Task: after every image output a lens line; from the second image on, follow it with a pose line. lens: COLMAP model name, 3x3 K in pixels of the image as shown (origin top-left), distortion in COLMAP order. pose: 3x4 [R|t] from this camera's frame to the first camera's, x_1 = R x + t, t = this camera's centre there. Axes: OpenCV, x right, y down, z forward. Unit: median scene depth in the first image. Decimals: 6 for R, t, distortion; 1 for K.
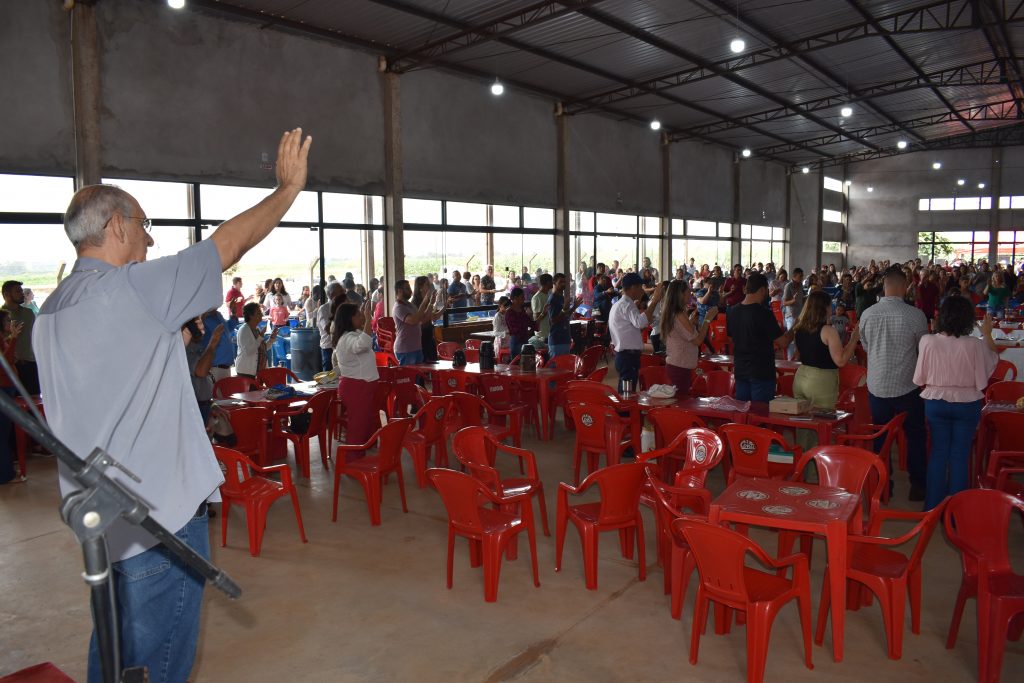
lens RADIAL K [[809.1, 0, 510.4], [0, 809.1, 342.3], [0, 0, 1]] dist [-0.092440, 0.013563]
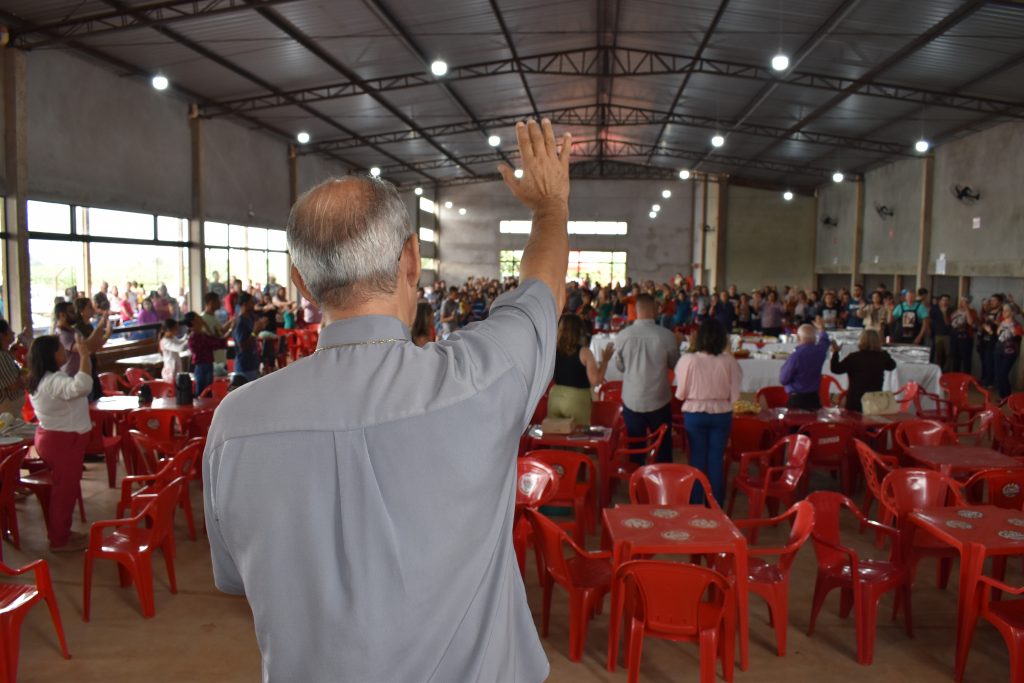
lens RADIAL K [[799.1, 0, 515.2], [0, 799.1, 341.3], [0, 0, 1]] dist [-0.096537, 0.016114]
pose [[0.859238, -0.025874, 0.510921, -0.094937], [0.034250, 0.999389, -0.006989, -0.010372], [-0.510428, 0.023504, 0.859599, 0.060918]]
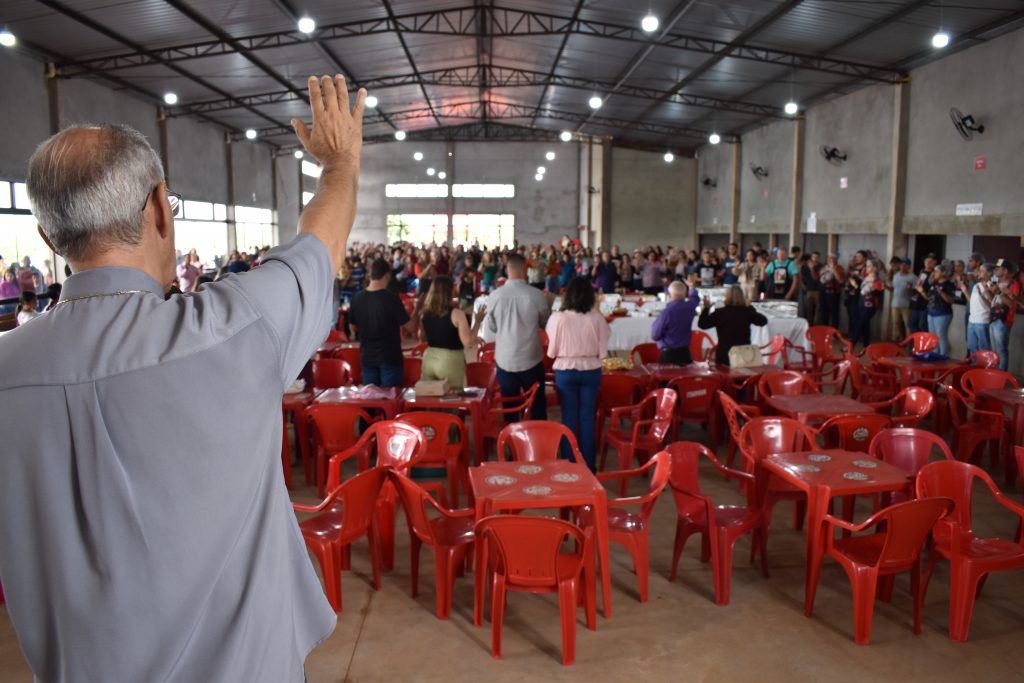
lens RADIAL K [[799.1, 0, 515.2], [0, 799.1, 341.3], [0, 0, 1]] dist [-0.096537, 0.016114]
pose [[0.783353, -0.072889, 0.617288, -0.084250], [0.058385, 0.997338, 0.043674, -0.008157], [-0.618828, 0.001828, 0.785524, 0.054276]]
